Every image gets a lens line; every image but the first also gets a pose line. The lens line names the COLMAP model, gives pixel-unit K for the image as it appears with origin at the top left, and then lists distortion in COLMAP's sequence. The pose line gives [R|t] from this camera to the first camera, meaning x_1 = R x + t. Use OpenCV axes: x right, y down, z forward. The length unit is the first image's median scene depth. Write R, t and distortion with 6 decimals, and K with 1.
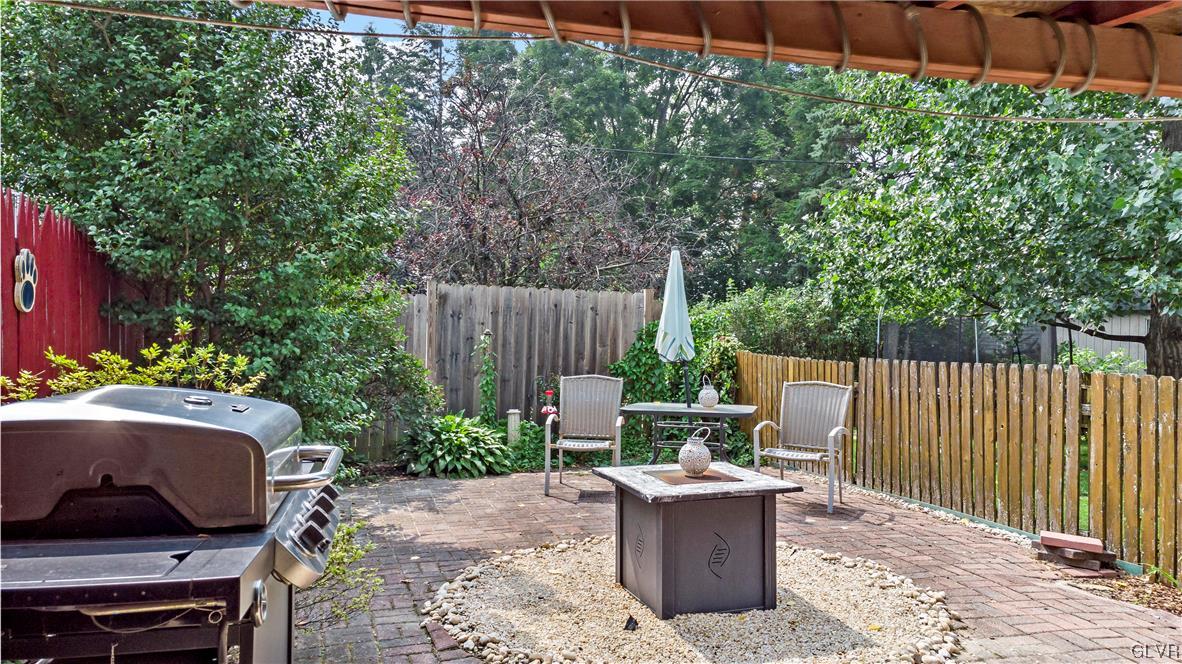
lens RADIAL K [[864.1, 0, 592.2], [0, 864.1, 338.0], [0, 0, 1]] dist [0.029725, 0.053004]
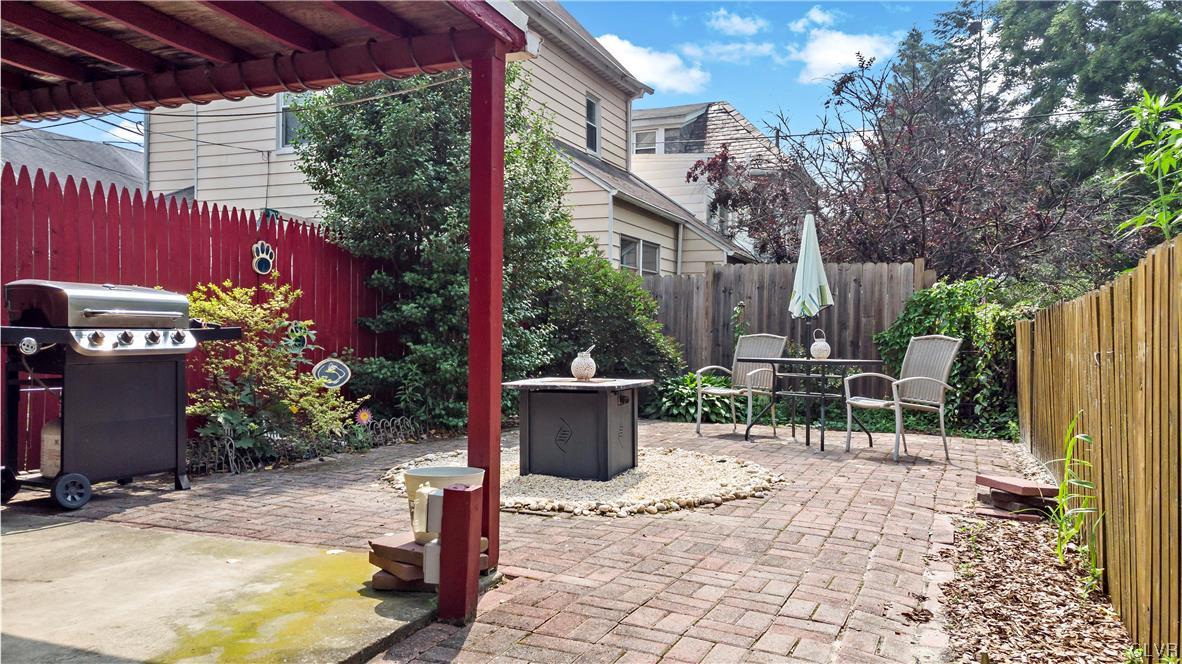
lens RADIAL K [[864.1, 0, 592.2], [0, 864.1, 338.0], [0, 0, 1]] dist [0.029725, 0.053004]
pose [[0.755428, -0.003122, -0.655224, 0.456318], [-0.006918, 0.999895, -0.012741, 0.051763], [0.655195, 0.014157, 0.755327, 0.011772]]
